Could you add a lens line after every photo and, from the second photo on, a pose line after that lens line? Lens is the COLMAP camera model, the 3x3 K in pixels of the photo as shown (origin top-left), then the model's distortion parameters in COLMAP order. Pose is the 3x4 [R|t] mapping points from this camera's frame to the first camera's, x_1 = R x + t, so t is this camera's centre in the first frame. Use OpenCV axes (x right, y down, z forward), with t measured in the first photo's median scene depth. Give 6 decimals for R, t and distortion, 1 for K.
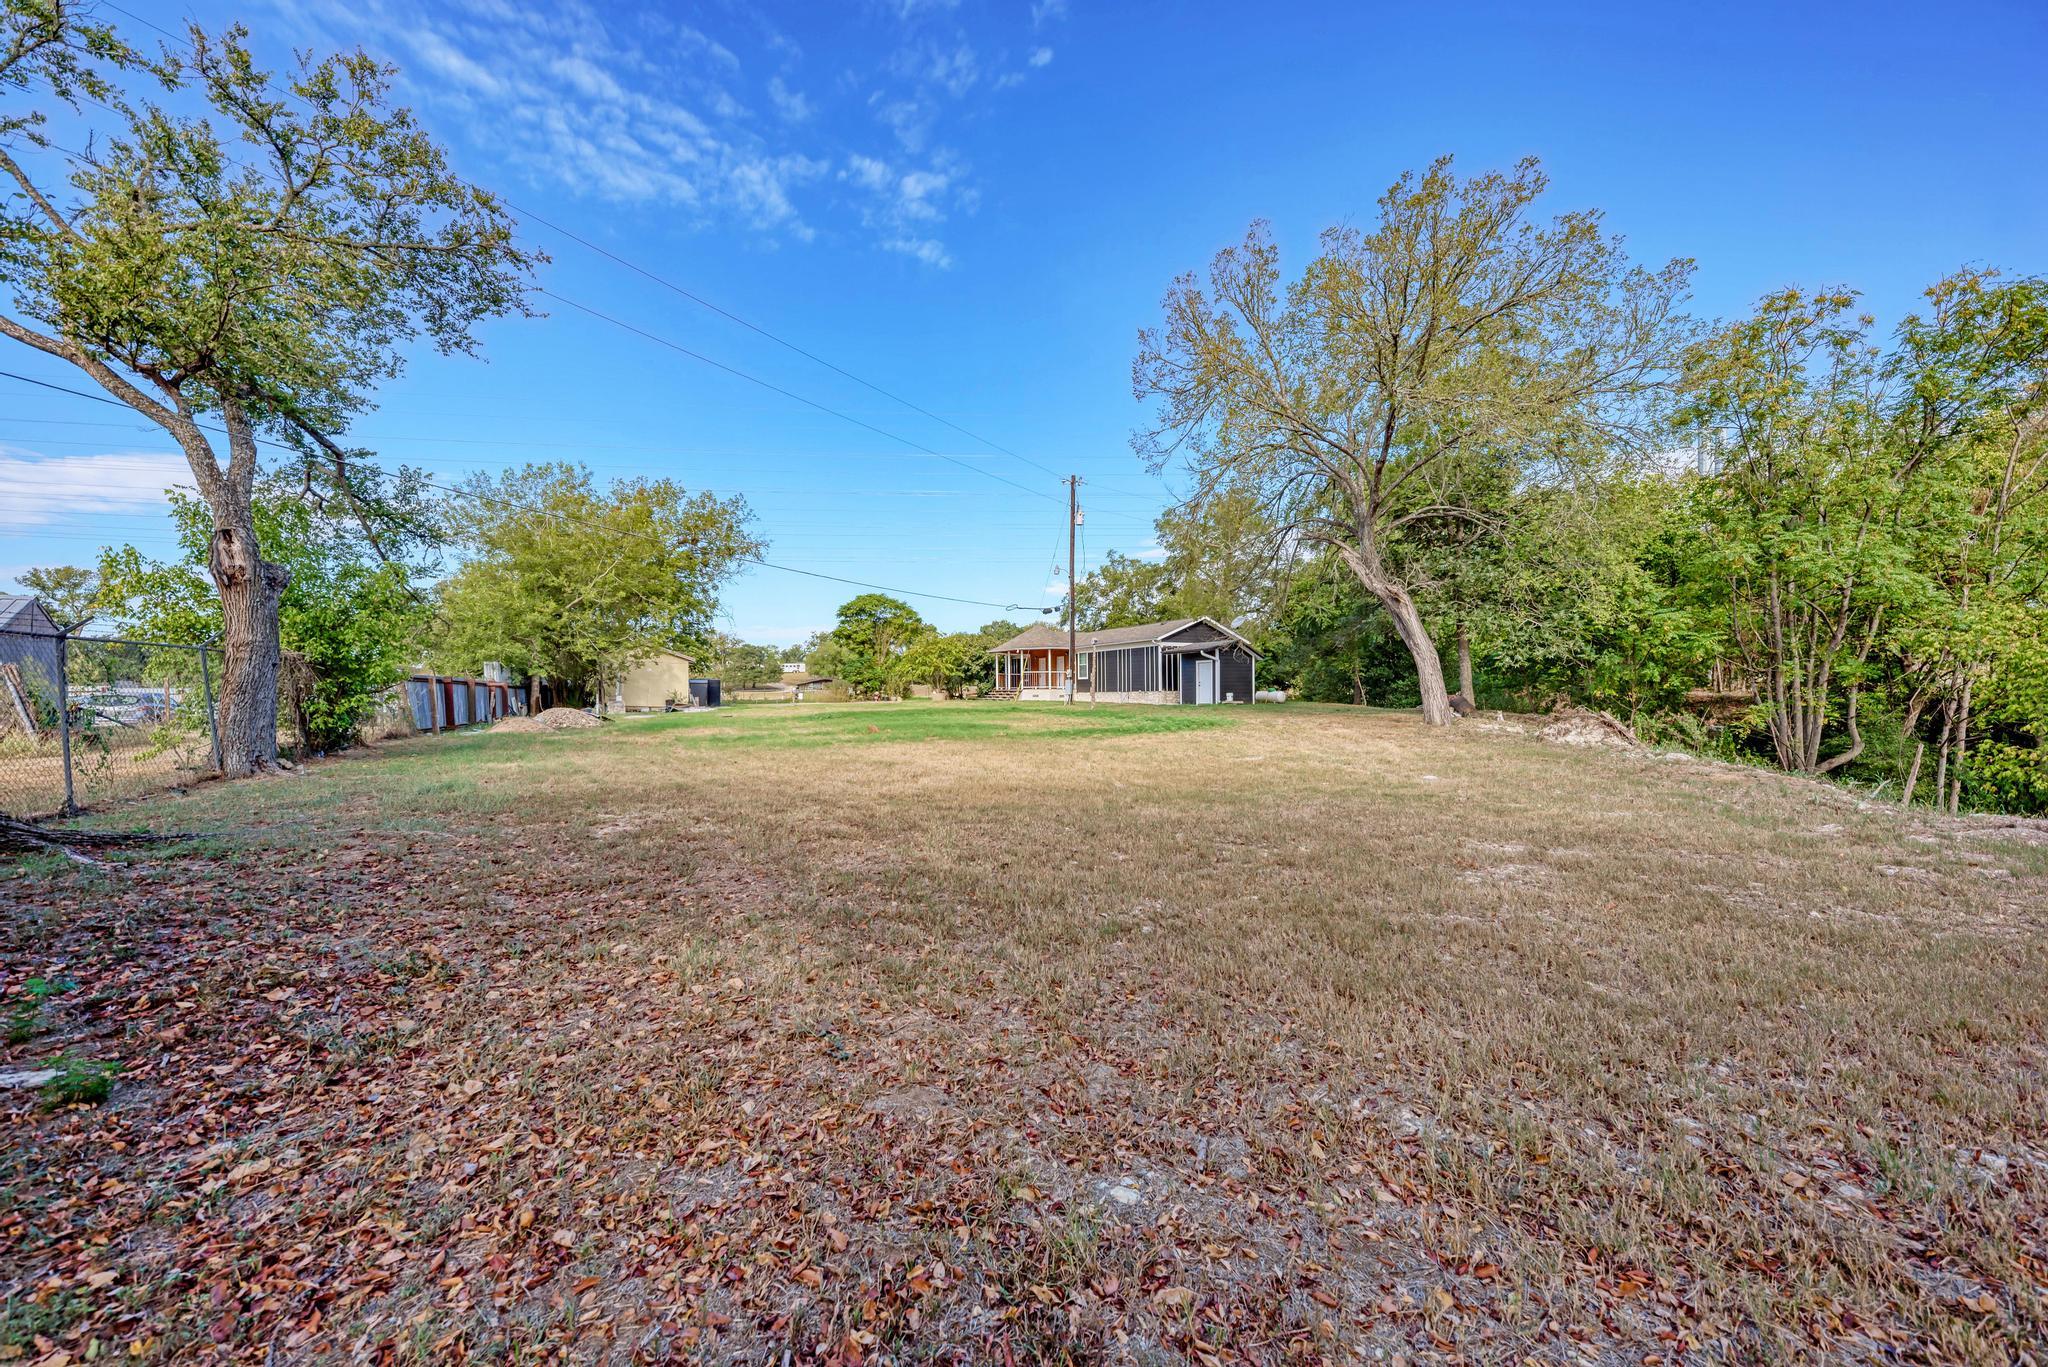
lens RADIAL K [[743.0, 0, 1026.3], [0, 743.0, 686.3], [0, 0, 1]] dist [-0.007537, -0.000149]
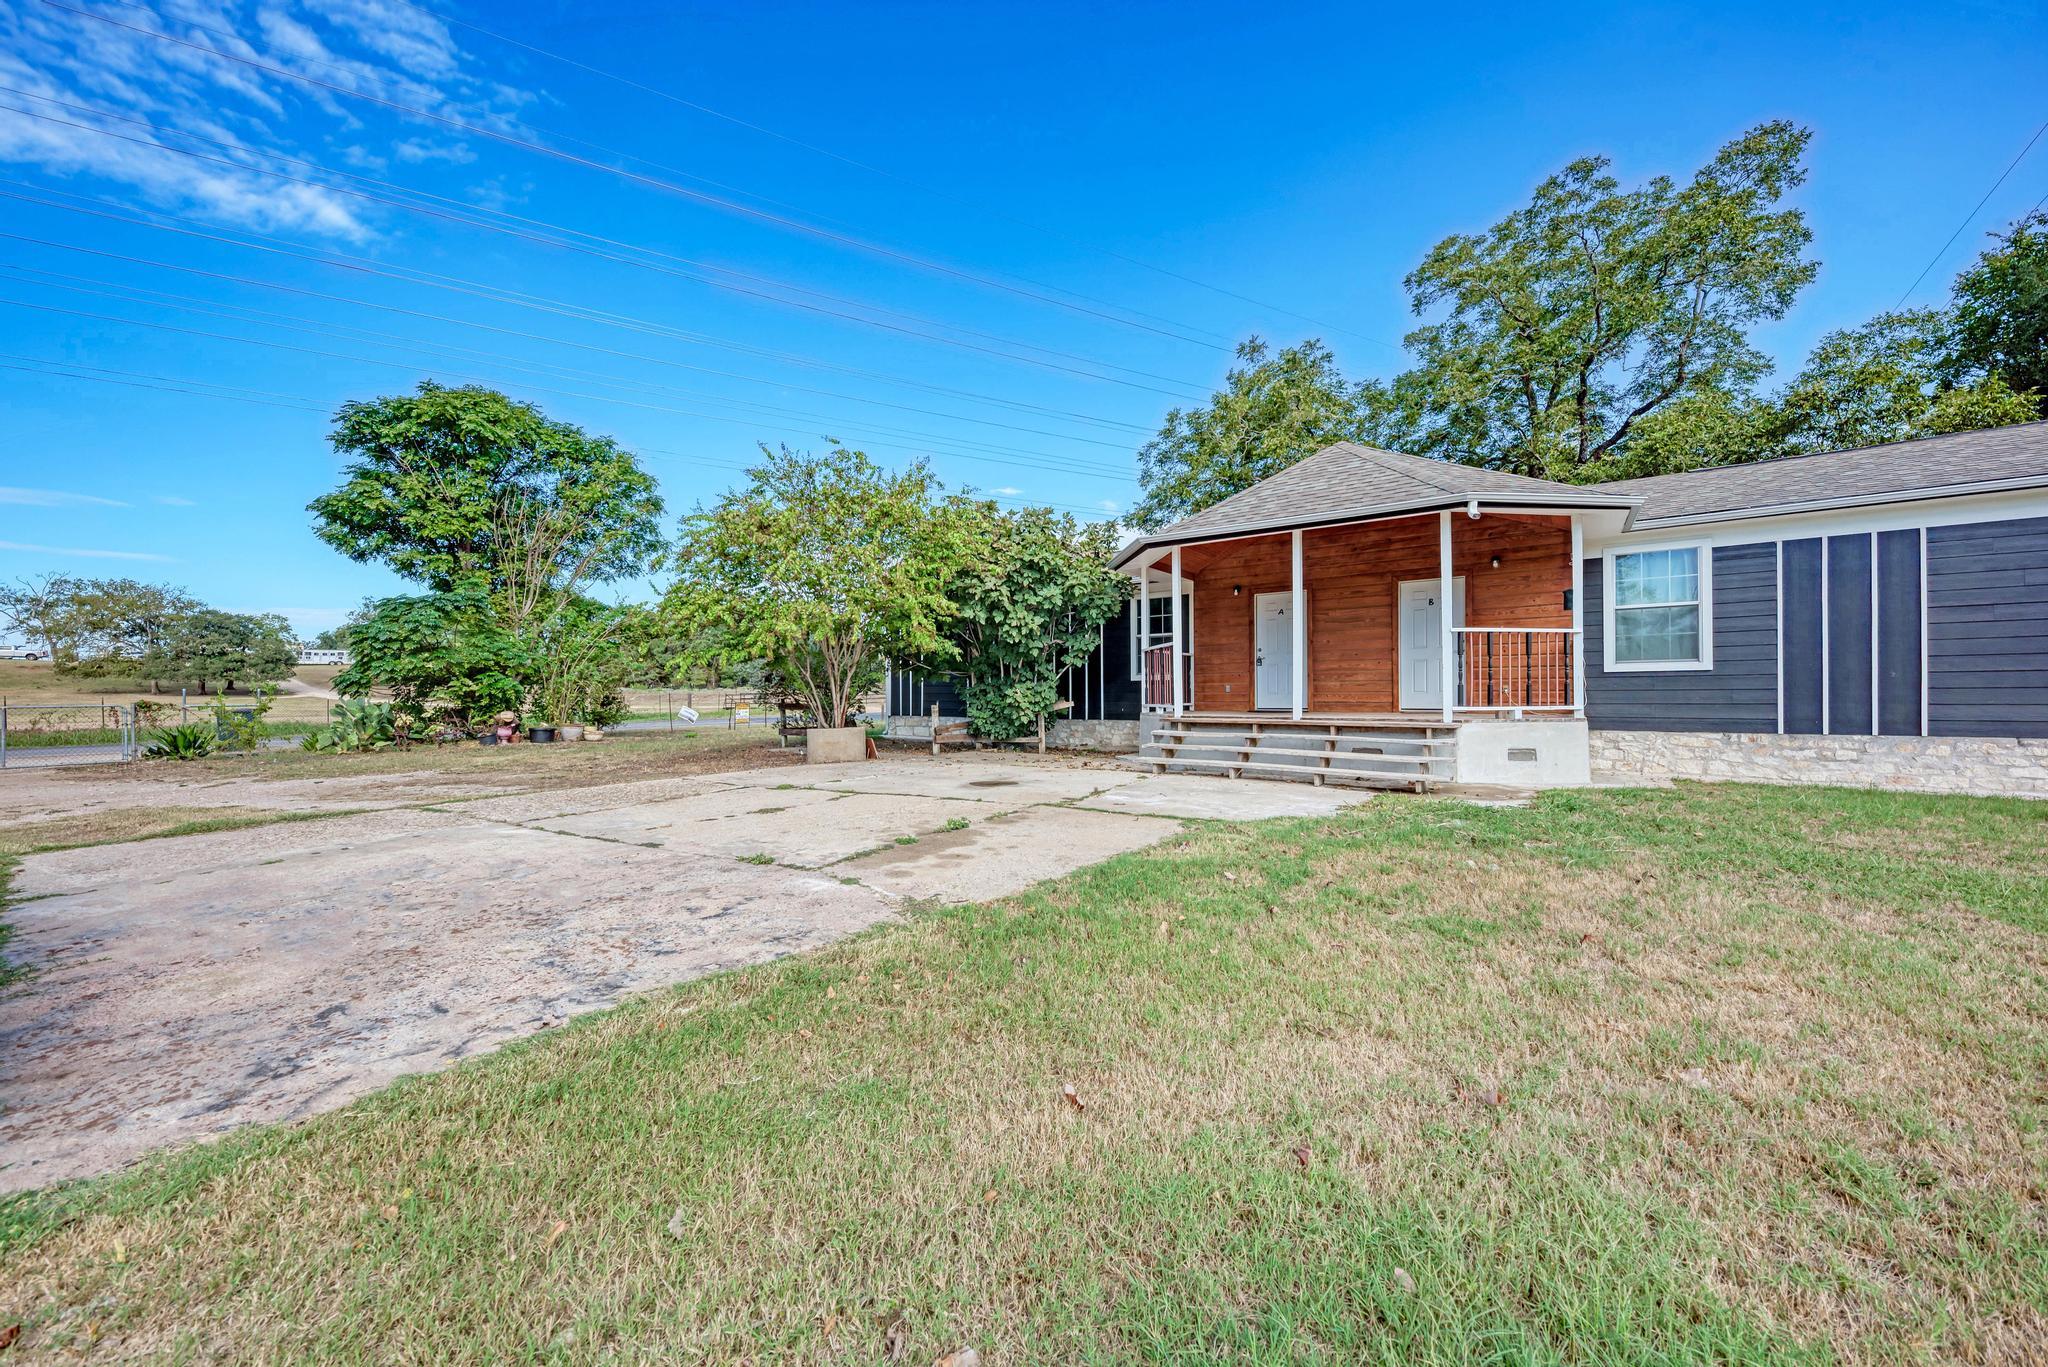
lens RADIAL K [[743.0, 0, 1038.2], [0, 743.0, 717.6], [0, 0, 1]] dist [-0.007537, -0.000149]
pose [[0.919115, -0.011760, 0.393813, -0.121763], [-0.000032, 0.999552, 0.029924, 0.000506], [-0.393988, -0.027516, 0.918703, 0.636341]]
